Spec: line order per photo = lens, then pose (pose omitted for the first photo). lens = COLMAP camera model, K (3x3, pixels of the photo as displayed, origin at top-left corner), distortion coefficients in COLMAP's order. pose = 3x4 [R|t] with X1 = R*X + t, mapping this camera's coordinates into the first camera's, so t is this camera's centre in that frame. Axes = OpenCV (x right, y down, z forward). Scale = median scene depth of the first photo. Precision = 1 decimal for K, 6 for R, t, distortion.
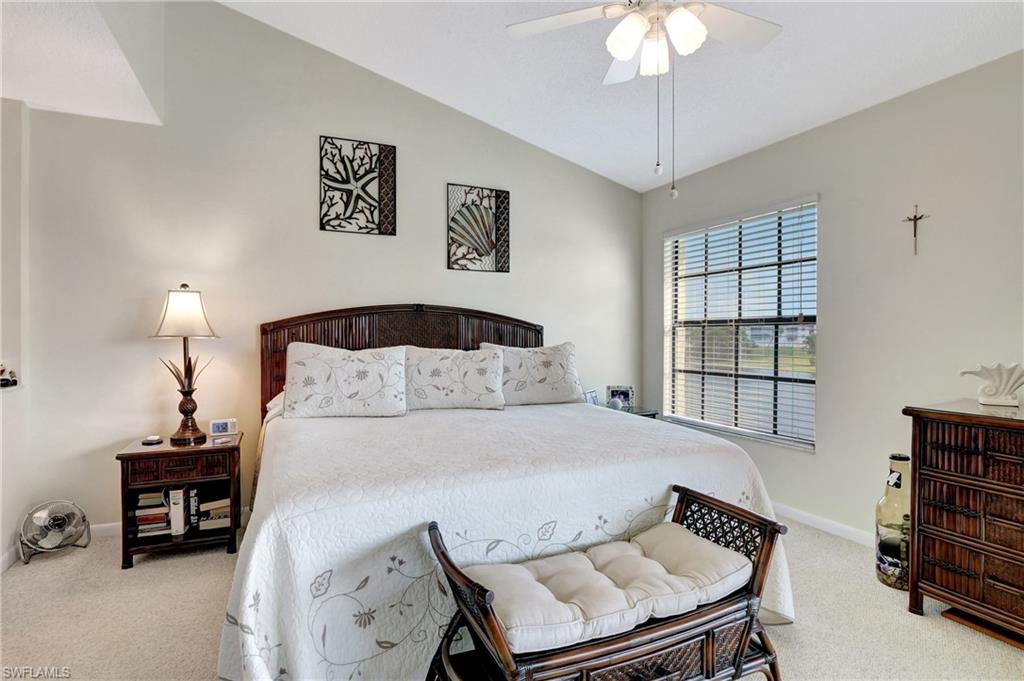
lens RADIAL K [[511.4, 0, 510.3], [0, 511.4, 335.6], [0, 0, 1]] dist [-0.009781, -0.001814]
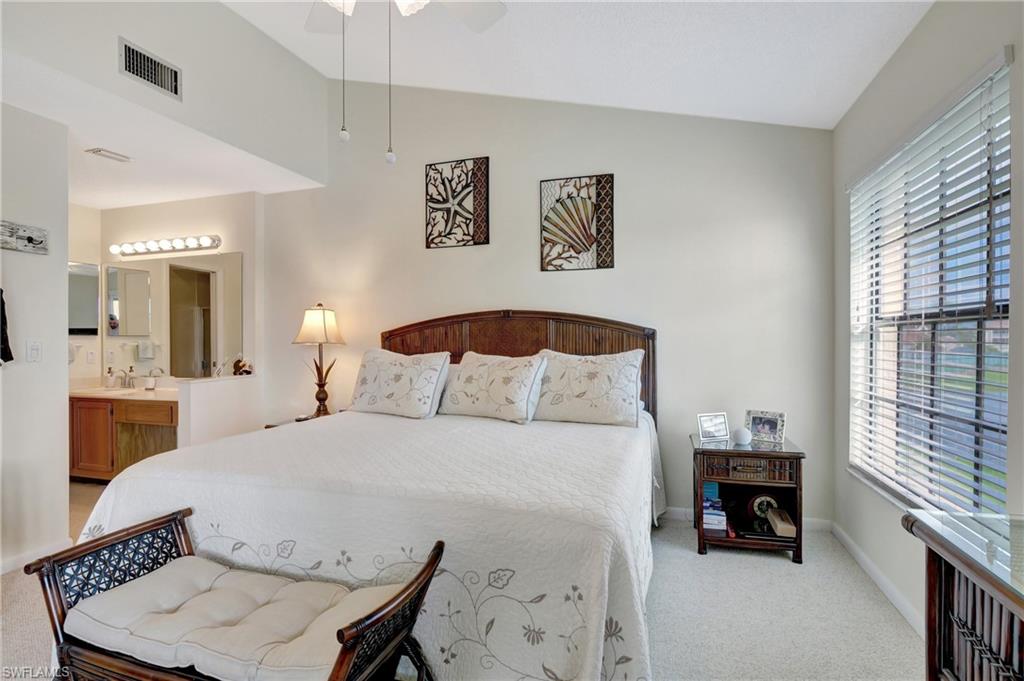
lens RADIAL K [[503.6, 0, 508.8], [0, 503.6, 340.9], [0, 0, 1]] dist [-0.002241, -0.000433]
pose [[0.740288, -0.003789, -0.672279, 0.491874], [0.004017, 0.999991, -0.001214, -0.000287], [0.672278, -0.001802, 0.740297, 0.286115]]
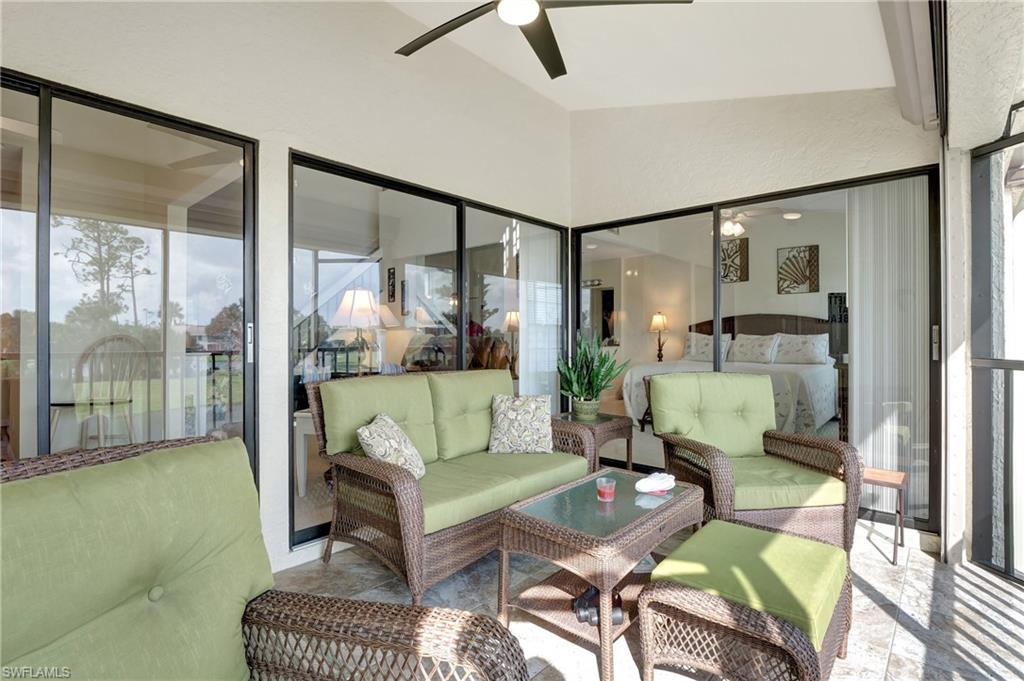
lens RADIAL K [[495.7, 0, 508.2], [0, 495.7, 336.2], [0, 0, 1]] dist [-0.013117, 0.000449]
pose [[0.389487, -0.004386, -0.921022, 1.253793], [-0.000746, 0.999987, -0.005077, 0.037958], [0.921032, 0.002665, 0.389478, -0.676937]]
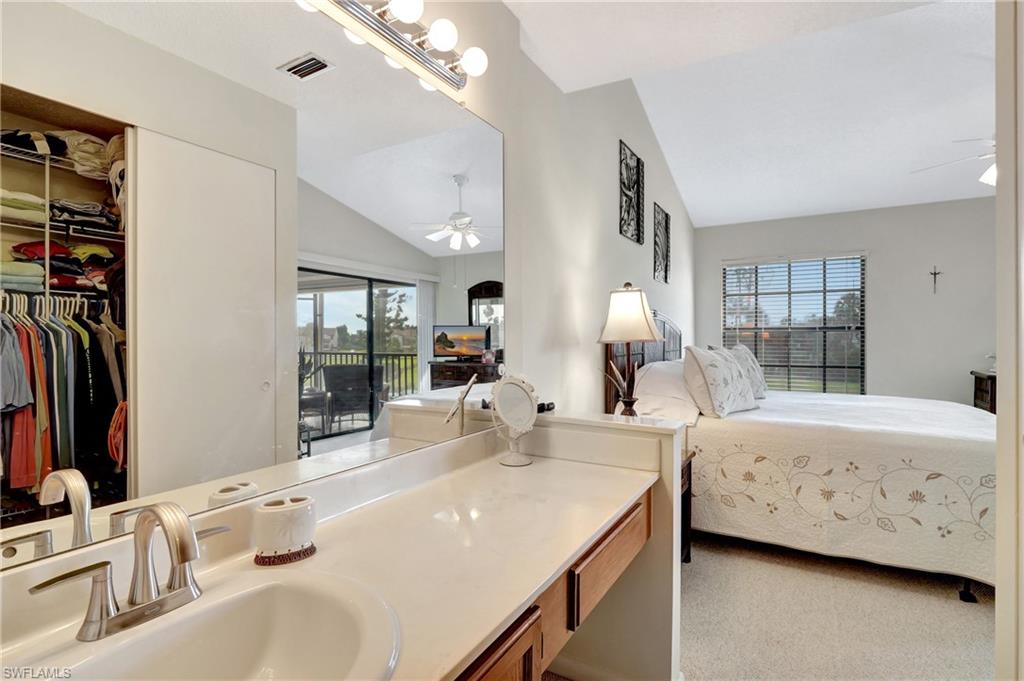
lens RADIAL K [[480.2, 0, 513.2], [0, 480.2, 337.6], [0, 0, 1]] dist [-0.025383, -0.000310]
pose [[0.822912, -0.001797, 0.568165, -1.030747], [0.003130, 0.999994, -0.001369, -0.003714], [-0.568160, 0.002905, 0.822913, 0.340200]]
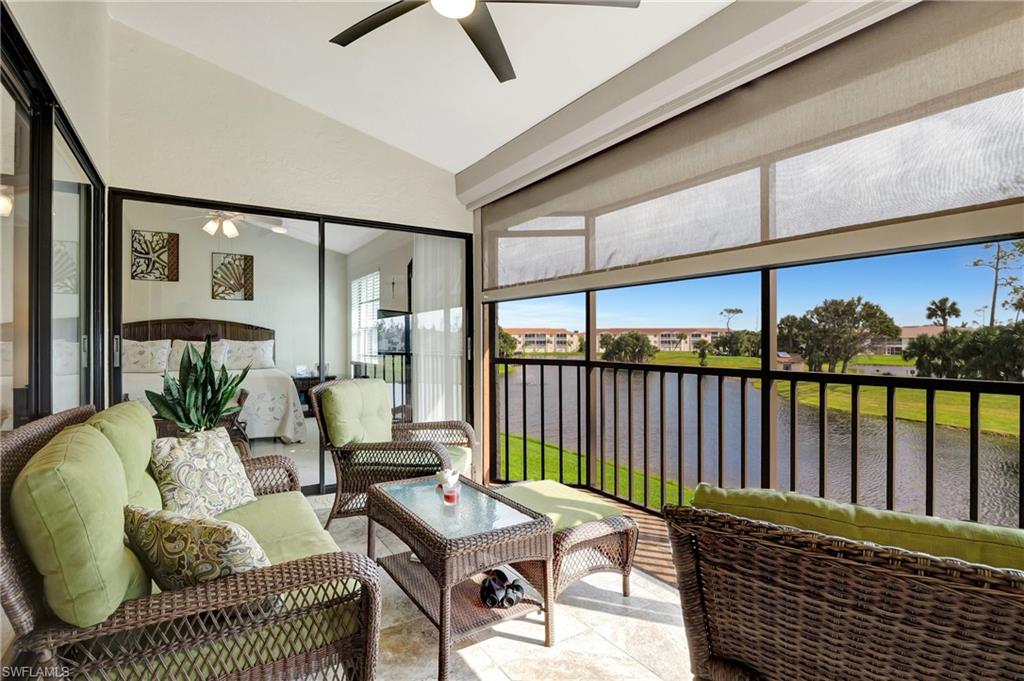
lens RADIAL K [[495.7, 0, 508.2], [0, 495.7, 336.2], [0, 0, 1]] dist [-0.013117, 0.000449]
pose [[0.991251, -0.001231, 0.131985, 0.747879], [0.002612, 0.999944, -0.010292, 0.026433], [-0.131965, 0.010546, 0.991198, -0.962440]]
